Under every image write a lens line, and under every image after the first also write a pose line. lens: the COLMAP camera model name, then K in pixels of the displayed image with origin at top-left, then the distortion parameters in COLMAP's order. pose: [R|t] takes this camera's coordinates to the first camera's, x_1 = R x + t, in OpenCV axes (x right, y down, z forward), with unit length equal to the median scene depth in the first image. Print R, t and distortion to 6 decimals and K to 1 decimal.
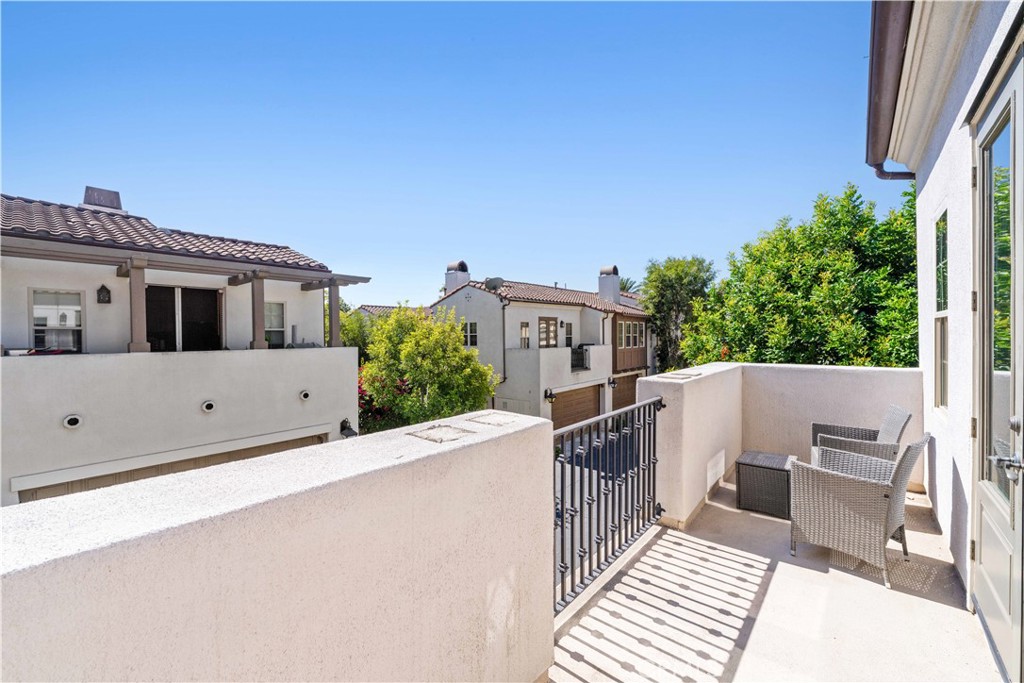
lens RADIAL K [[415.7, 0, 513.8], [0, 415.7, 353.2], [0, 0, 1]] dist [-0.002154, -0.000048]
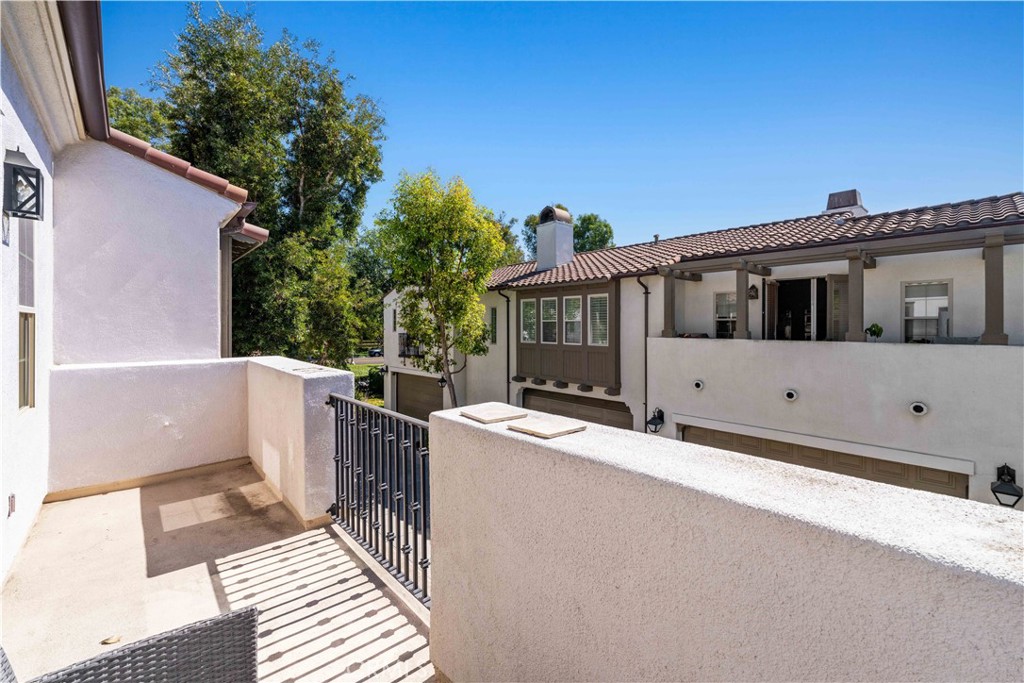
lens RADIAL K [[433.8, 0, 512.0], [0, 433.8, 307.2], [0, 0, 1]] dist [0.001989, 0.000208]
pose [[-0.151991, -0.034101, -0.987793, 1.137826], [-0.047180, 0.998516, -0.027212, -0.070165], [0.987255, 0.042468, -0.153375, 1.350541]]
